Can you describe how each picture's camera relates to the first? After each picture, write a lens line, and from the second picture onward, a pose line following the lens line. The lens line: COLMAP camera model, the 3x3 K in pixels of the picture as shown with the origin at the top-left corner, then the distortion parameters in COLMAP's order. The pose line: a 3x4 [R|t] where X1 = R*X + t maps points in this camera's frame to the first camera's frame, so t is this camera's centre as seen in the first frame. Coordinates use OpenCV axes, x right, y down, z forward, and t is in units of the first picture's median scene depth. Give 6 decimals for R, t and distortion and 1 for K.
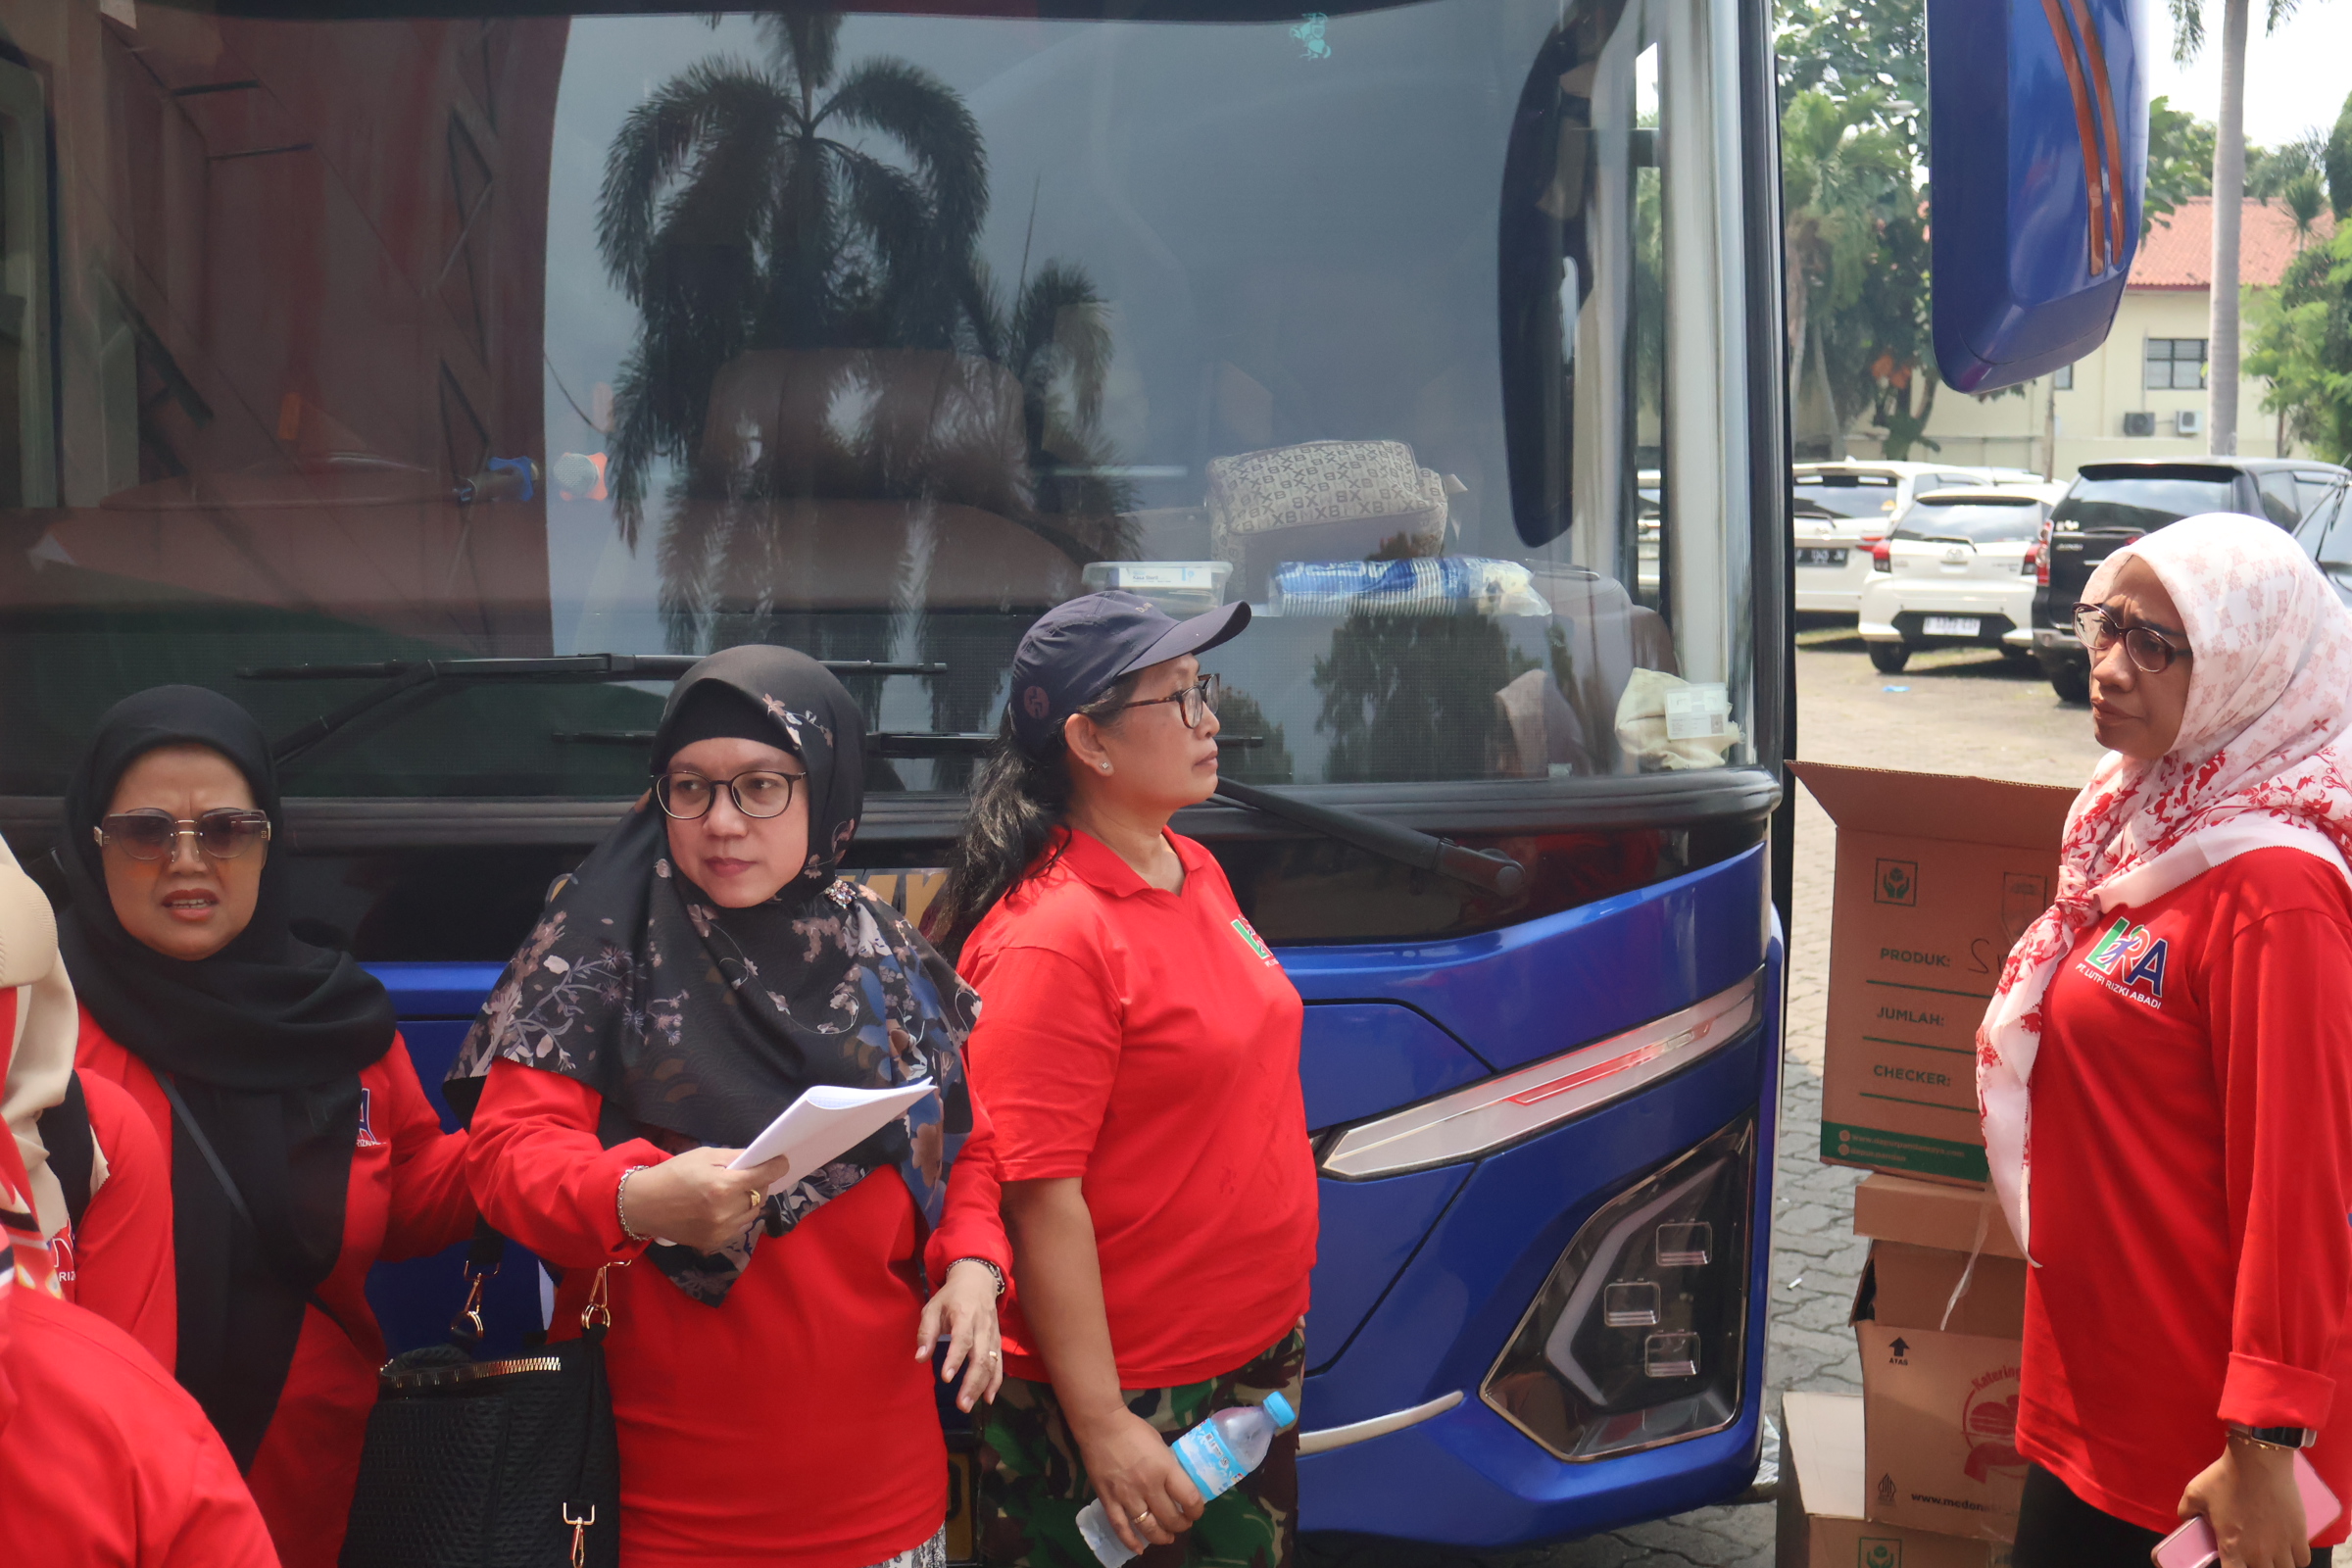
lens RADIAL K [[2821.8, 0, 1173.0], [0, 2821.8, 803.7], [0, 0, 1]] dist [-0.000054, -0.031115]
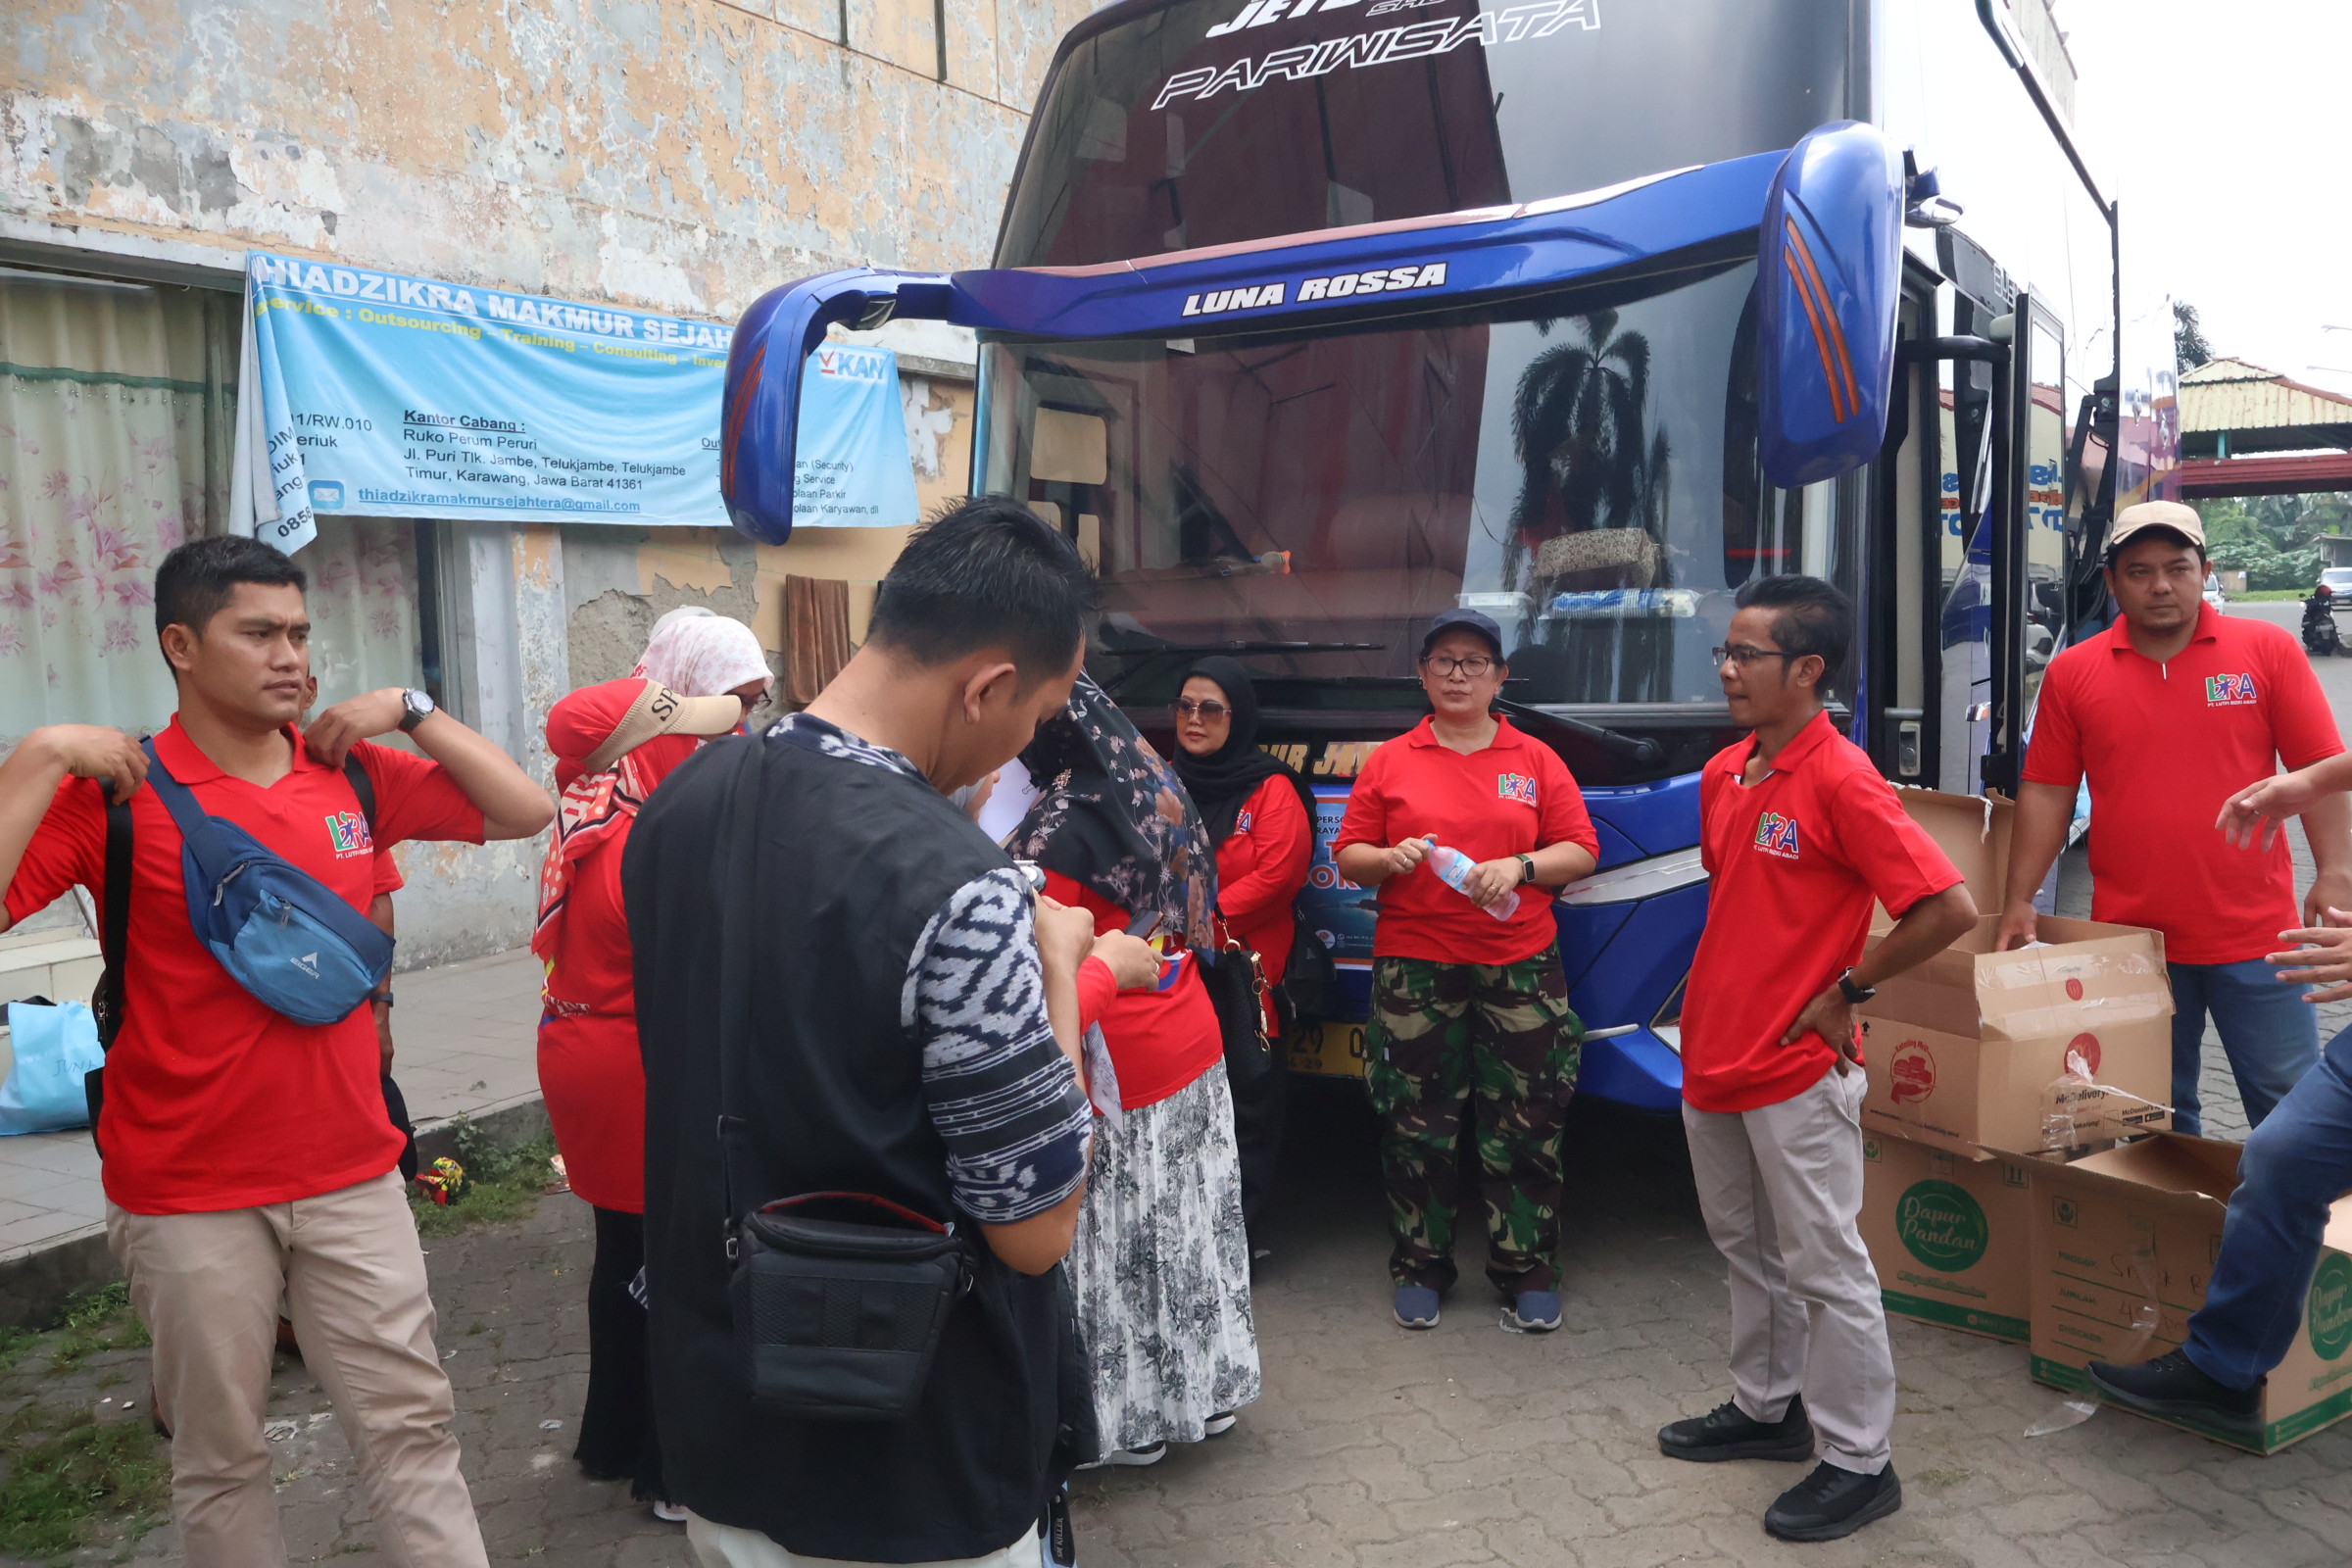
lens RADIAL K [[1935.9, 0, 1176.0], [0, 1935.9, 784.0], [0, 0, 1]] dist [-0.011823, 0.000471]
pose [[0.844946, 0.025139, -0.534260, 0.081585], [-0.031902, 0.999485, -0.003425, 0.009240], [0.533899, 0.019938, 0.845313, -0.041655]]
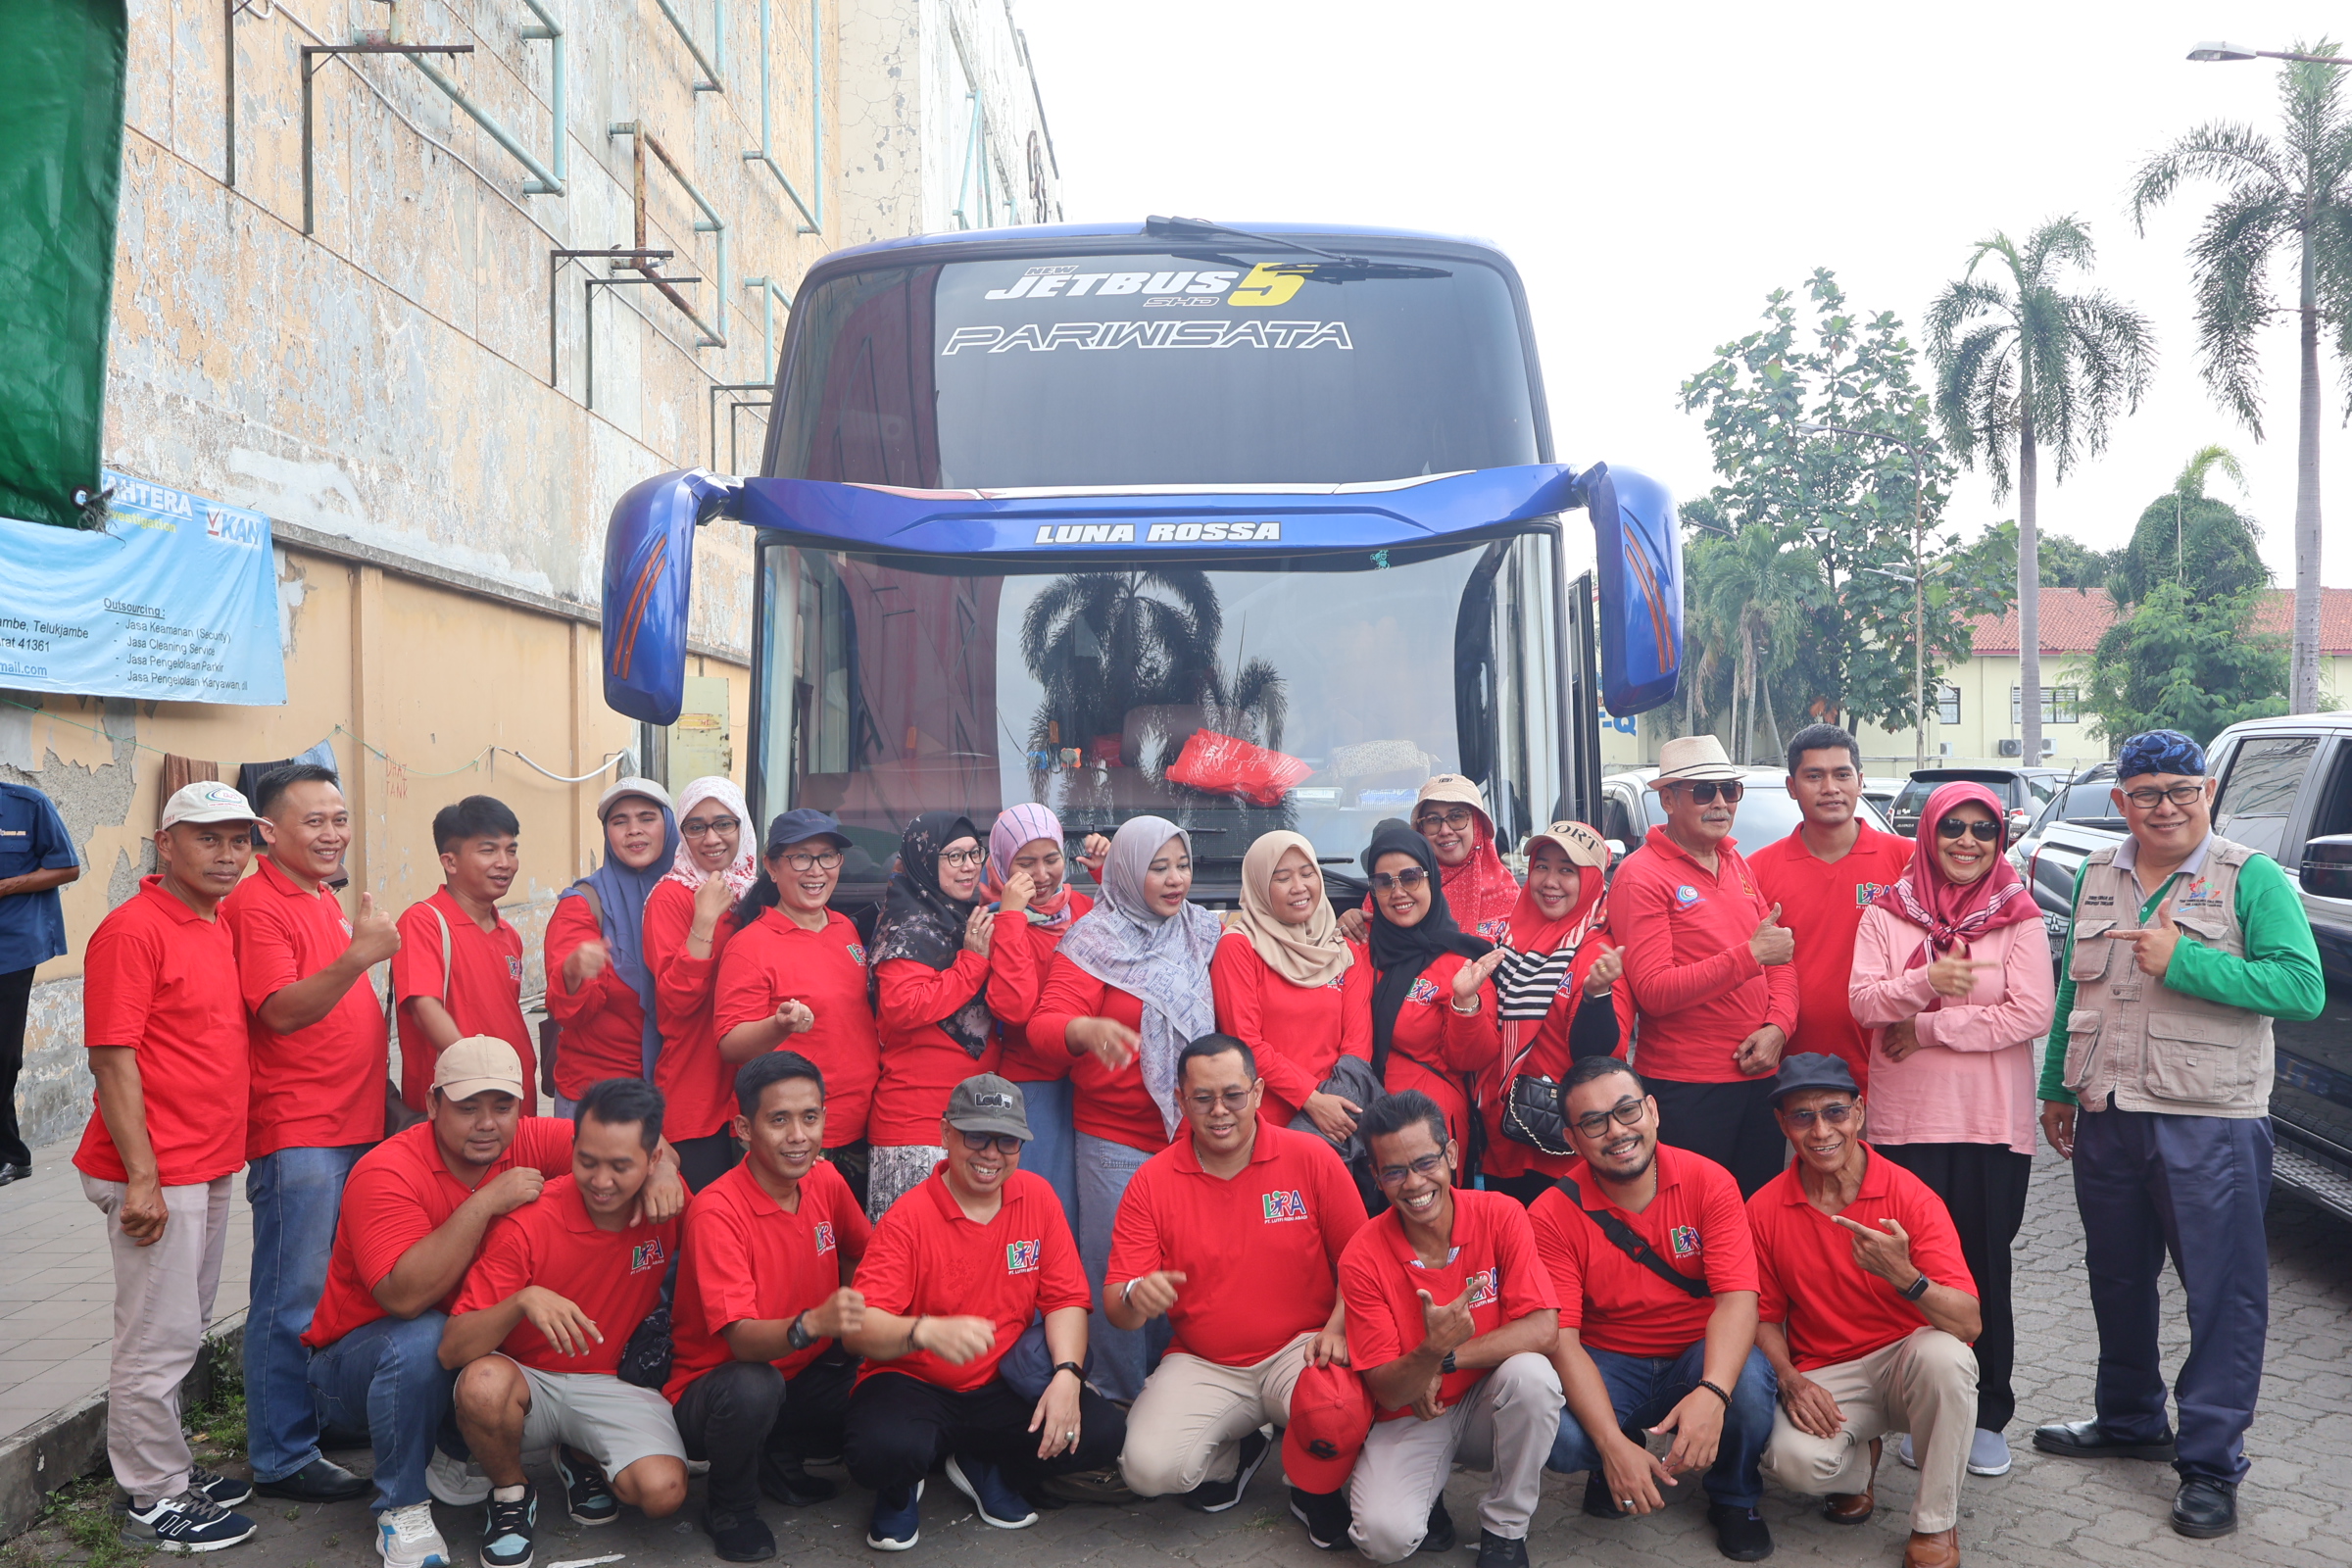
lens RADIAL K [[2046.8, 0, 1182.3], [0, 2046.8, 800.0], [0, 0, 1]] dist [-0.009210, -0.000276]
pose [[0.997767, -0.005601, -0.066562, 0.000214], [-0.001844, 0.993790, -0.111256, 0.018485], [0.066771, 0.111130, 0.991560, -0.117220]]
